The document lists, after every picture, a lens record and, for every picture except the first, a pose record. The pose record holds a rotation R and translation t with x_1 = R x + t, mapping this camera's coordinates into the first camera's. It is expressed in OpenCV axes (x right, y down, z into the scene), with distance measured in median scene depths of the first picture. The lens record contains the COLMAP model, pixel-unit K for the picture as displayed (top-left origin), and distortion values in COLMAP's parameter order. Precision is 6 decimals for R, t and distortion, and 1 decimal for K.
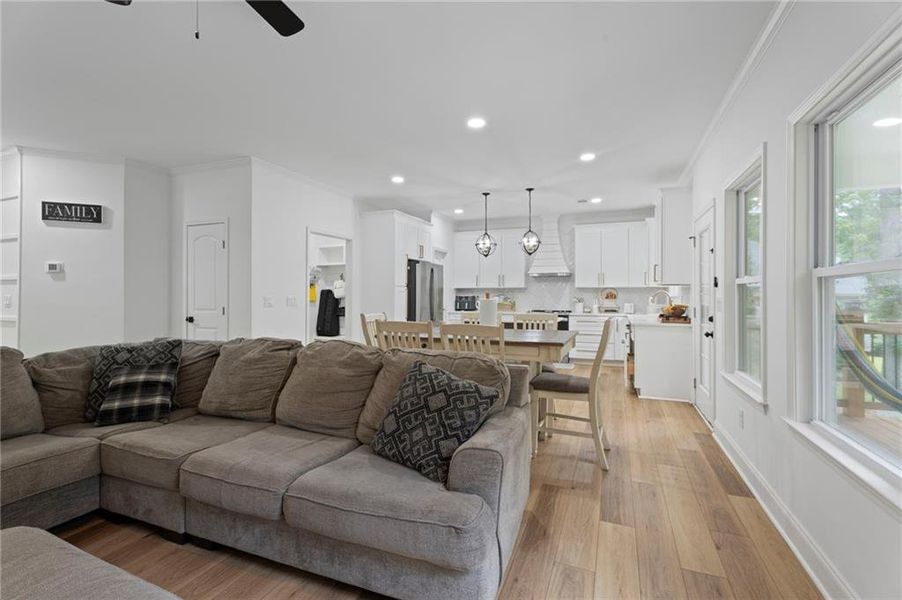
lens RADIAL K [[408.1, 0, 452.9], [0, 408.1, 292.3], [0, 0, 1]] dist [0.003639, 0.000243]
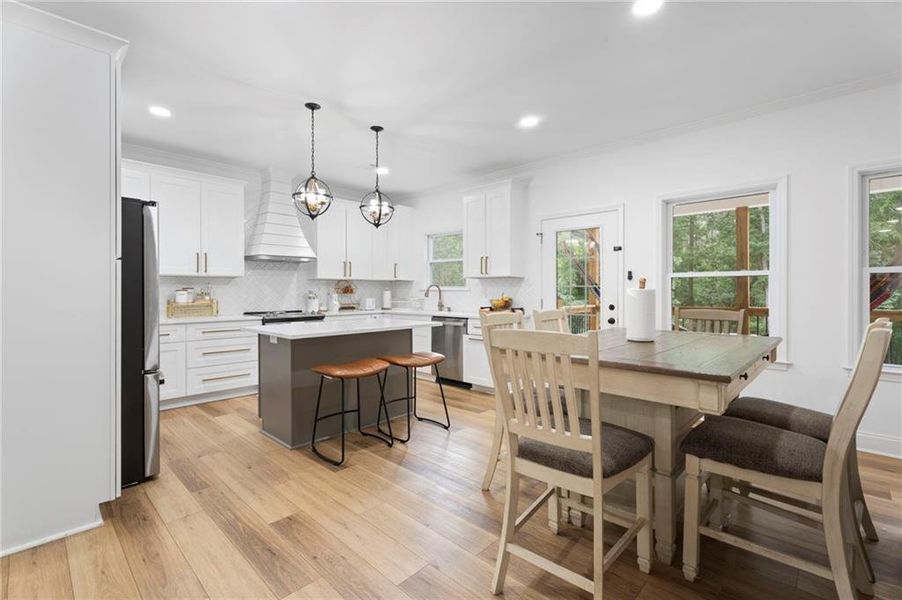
lens RADIAL K [[408.1, 0, 452.9], [0, 408.1, 292.3], [0, 0, 1]] dist [0.003639, 0.000243]
pose [[0.373462, -0.004030, 0.927637, -0.358940], [-0.002848, 0.999981, 0.005491, 0.010516], [-0.927641, -0.004693, 0.373444, 0.601971]]
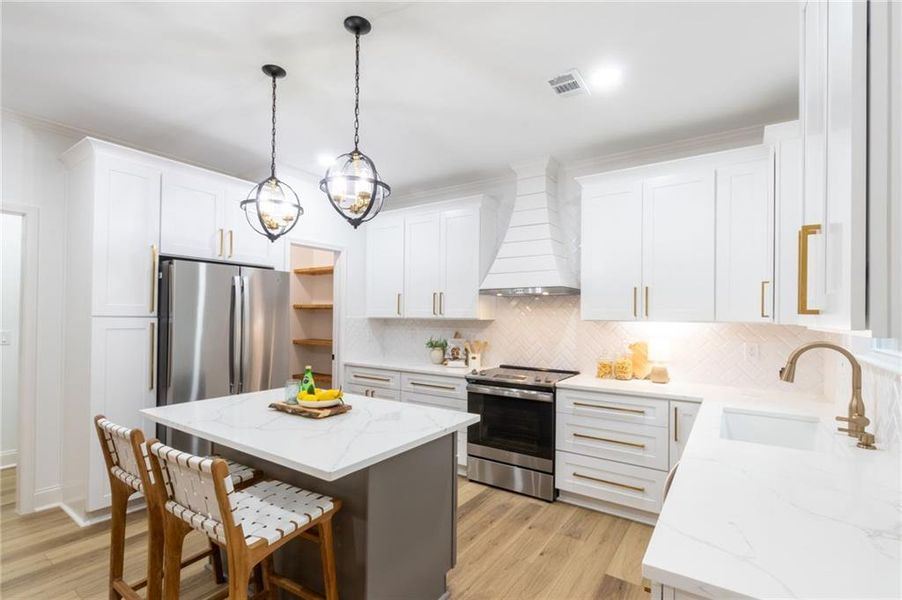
lens RADIAL K [[421.2, 0, 451.6], [0, 421.2, 315.5], [0, 0, 1]] dist [-0.005380, -0.000107]
pose [[0.976634, 0.008466, -0.214742, 0.316959], [-0.008017, 0.999963, 0.002962, -0.020576], [0.214760, -0.001171, 0.976666, 0.651538]]
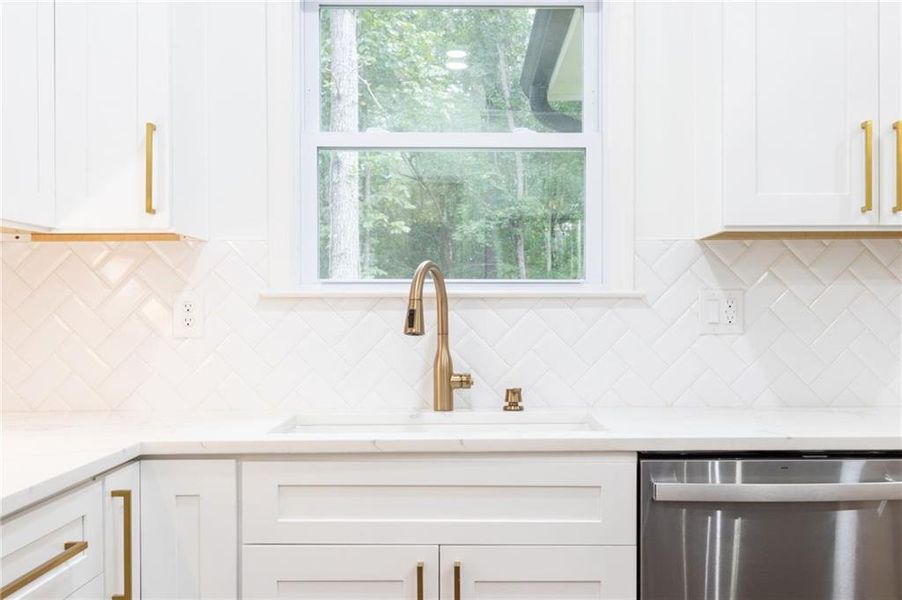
lens RADIAL K [[932.8, 0, 451.0], [0, 932.8, 300.0], [0, 0, 1]] dist [0.007801, 0.003488]
pose [[-0.359183, 0.012060, 0.933189, 0.149411], [-0.004541, 0.999882, -0.014670, 0.018997], [-0.933256, -0.009507, -0.359086, 1.132473]]
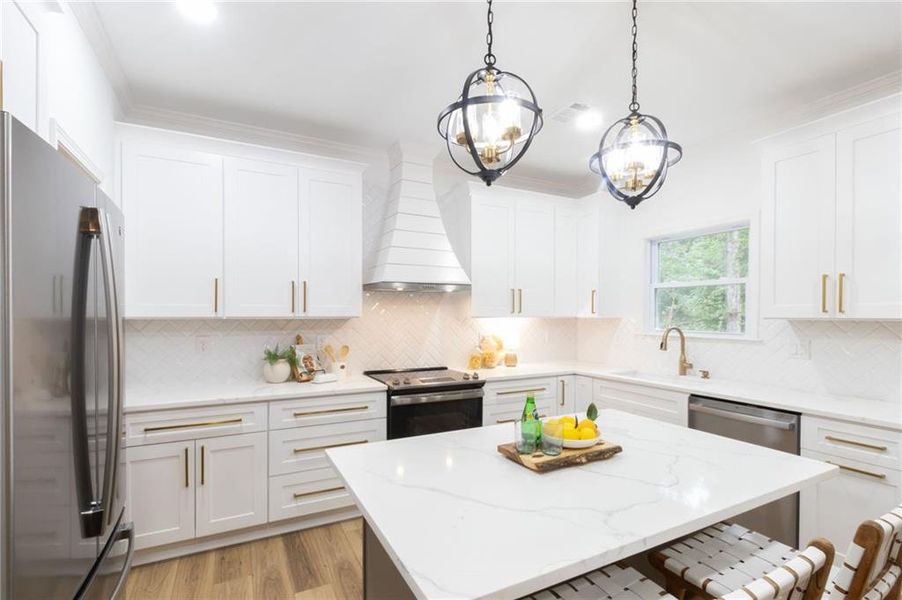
lens RADIAL K [[421.2, 0, 451.6], [0, 421.2, 315.5], [0, 0, 1]] dist [-0.005380, -0.000107]
pose [[0.654693, -0.003703, 0.755886, -0.088723], [-0.004308, 0.999953, 0.008630, -0.020864], [-0.755883, -0.008907, 0.654646, 0.859650]]
